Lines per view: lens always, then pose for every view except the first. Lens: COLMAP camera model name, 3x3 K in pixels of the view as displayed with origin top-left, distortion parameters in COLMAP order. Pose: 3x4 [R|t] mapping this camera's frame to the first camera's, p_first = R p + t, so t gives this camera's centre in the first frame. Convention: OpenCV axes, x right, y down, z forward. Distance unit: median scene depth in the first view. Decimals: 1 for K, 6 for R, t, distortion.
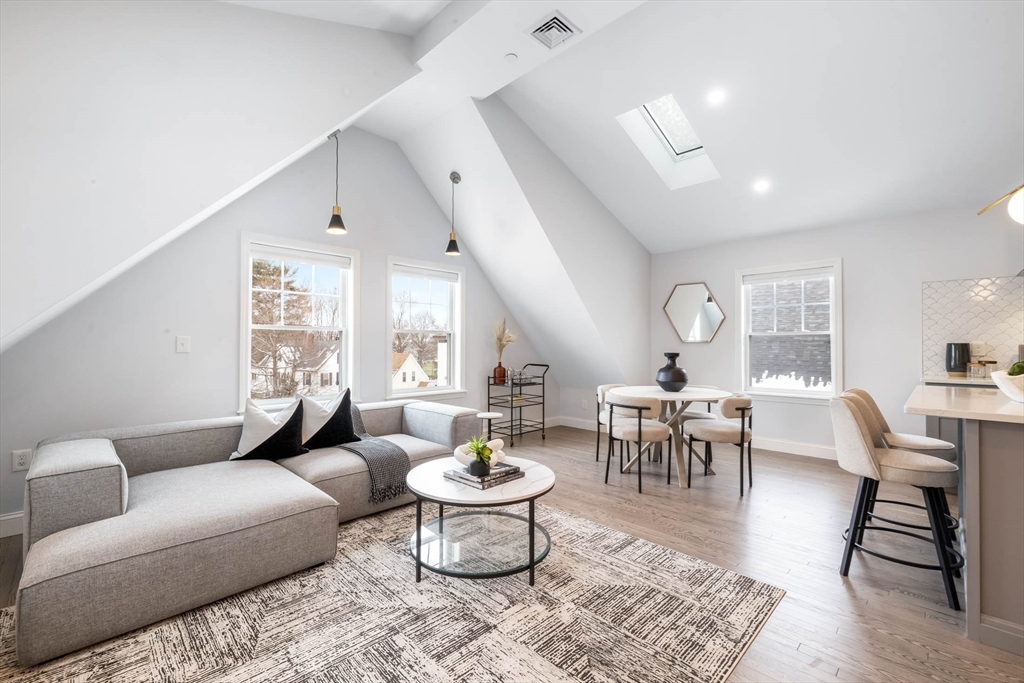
lens RADIAL K [[435.6, 0, 507.3], [0, 435.6, 340.2], [0, 0, 1]] dist [-0.000665, -0.000094]
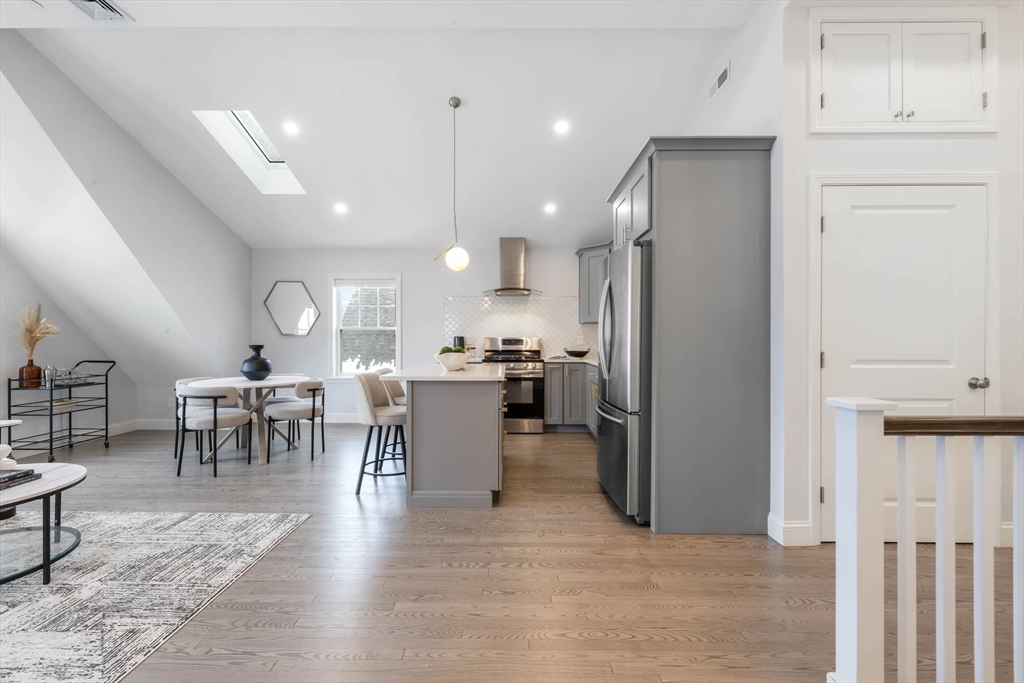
lens RADIAL K [[434.9, 0, 508.6], [0, 434.9, 338.3], [0, 0, 1]] dist [-0.000677, -0.000419]
pose [[0.708688, -0.002064, 0.705519, 0.064789], [-0.007305, 0.999921, 0.010263, -0.004337], [-0.705484, -0.012428, 0.708617, -0.256916]]
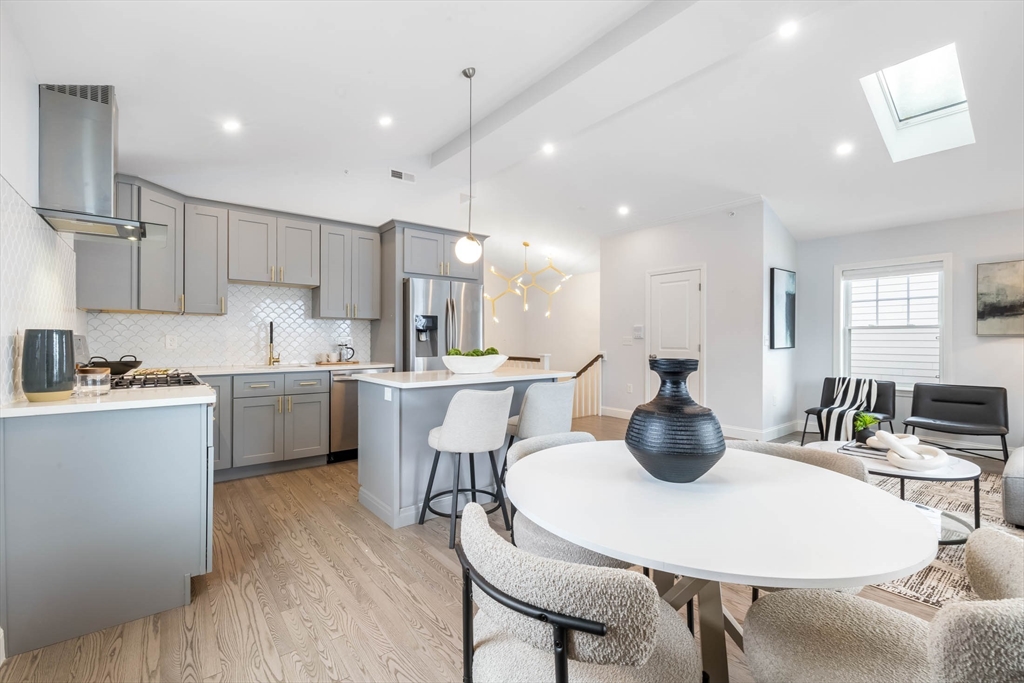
lens RADIAL K [[437.1, 0, 505.7], [0, 437.1, 341.6], [0, 0, 1]] dist [-0.000099, 0.000002]
pose [[-0.992997, -0.006871, 0.117937, 0.540472], [-0.007916, 0.999933, -0.008402, 0.021899], [-0.117871, -0.009276, -0.992986, 1.571841]]
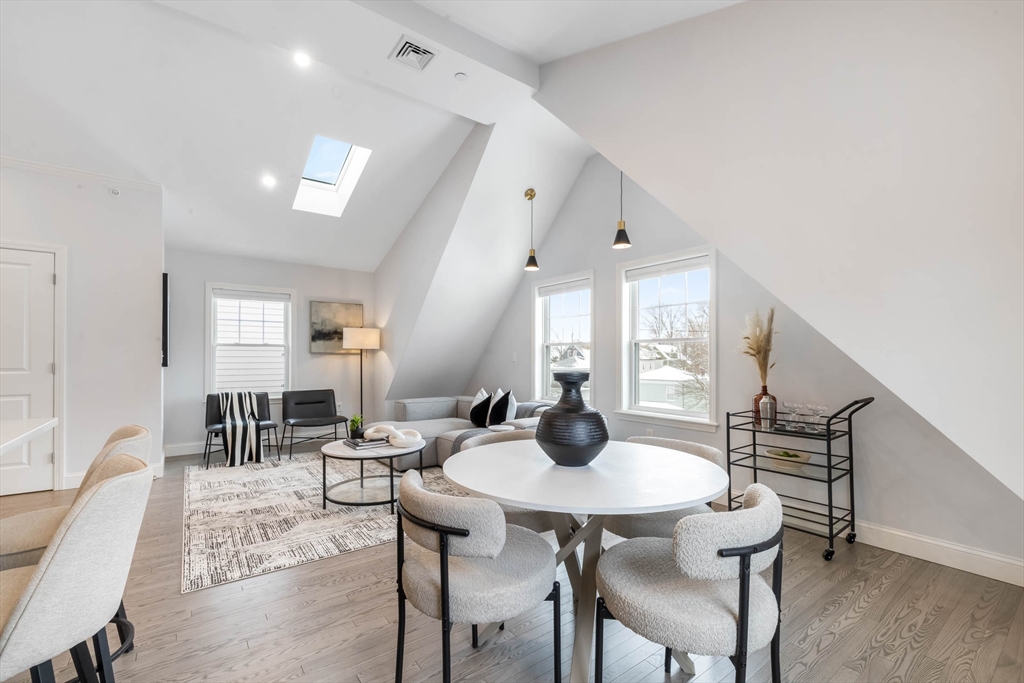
lens RADIAL K [[437.1, 0, 503.3], [0, 437.1, 355.7], [0, 0, 1]] dist [-0.001575, -0.000131]
pose [[-0.150882, -0.006458, -0.988531, 0.941376], [0.011777, 0.999896, -0.008330, 0.017033], [0.988482, -0.012898, -0.150790, 1.163457]]
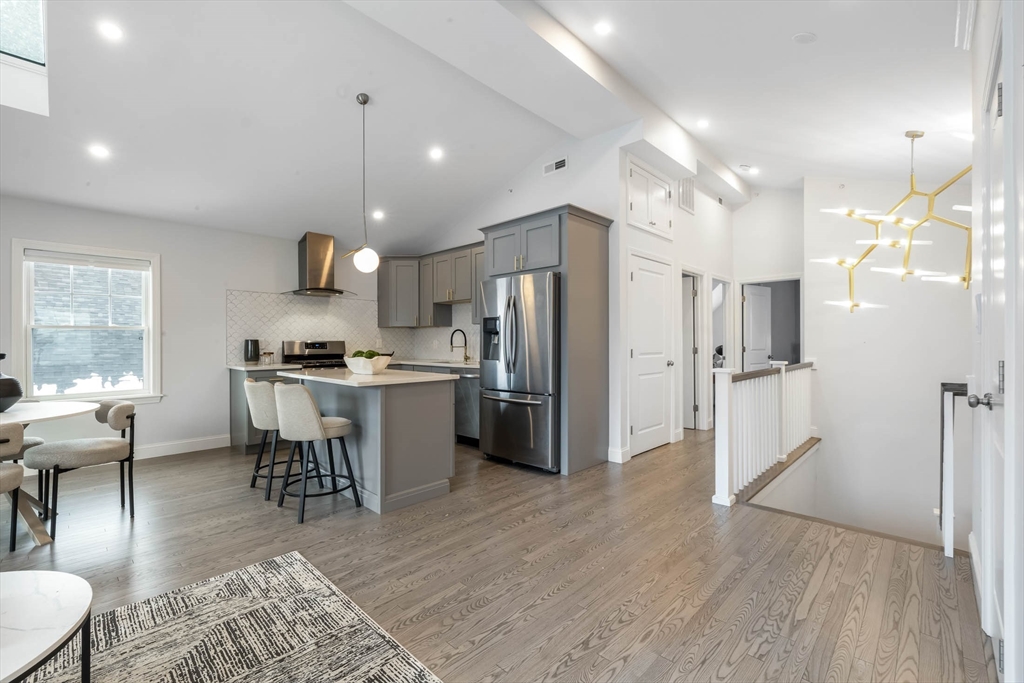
lens RADIAL K [[437.1, 0, 505.7], [0, 437.1, 341.6], [0, 0, 1]] dist [-0.000099, 0.000002]
pose [[-0.015974, -0.003689, 0.999866, -0.331152], [-0.011238, 0.999931, 0.003510, -0.000285], [-0.999809, -0.011180, -0.016015, 0.279142]]
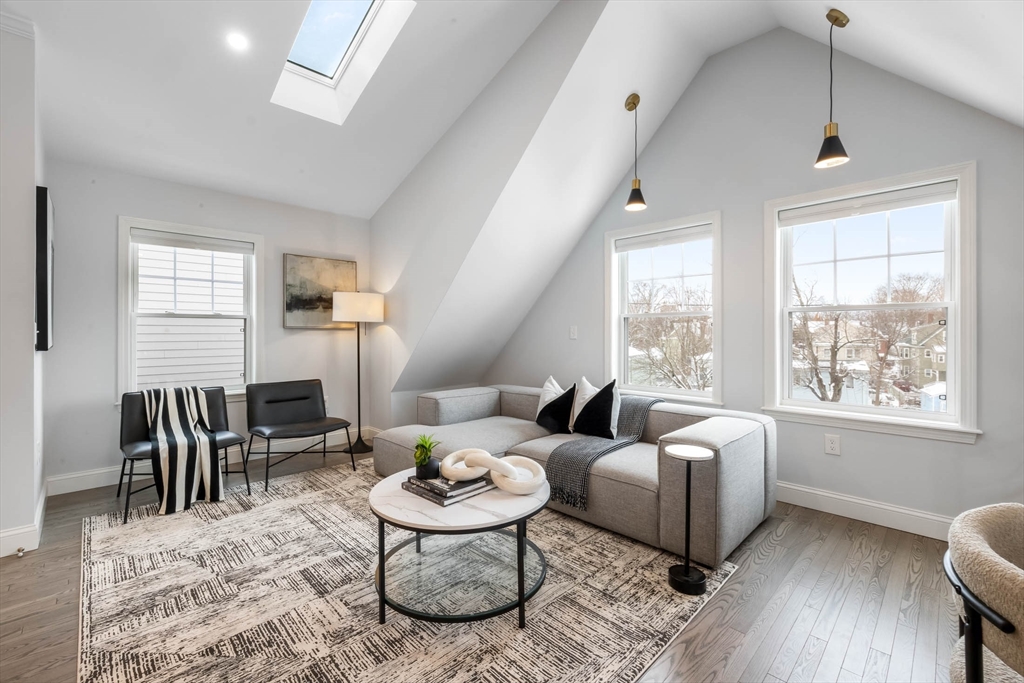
lens RADIAL K [[435.5, 0, 507.6], [0, 435.5, 332.9], [0, 0, 1]] dist [0.000807, -0.000017]
pose [[-0.010827, -0.004077, -0.999933, 0.543878], [0.015742, 0.999867, -0.004248, 0.012199], [0.999817, -0.015787, -0.010761, 0.774620]]
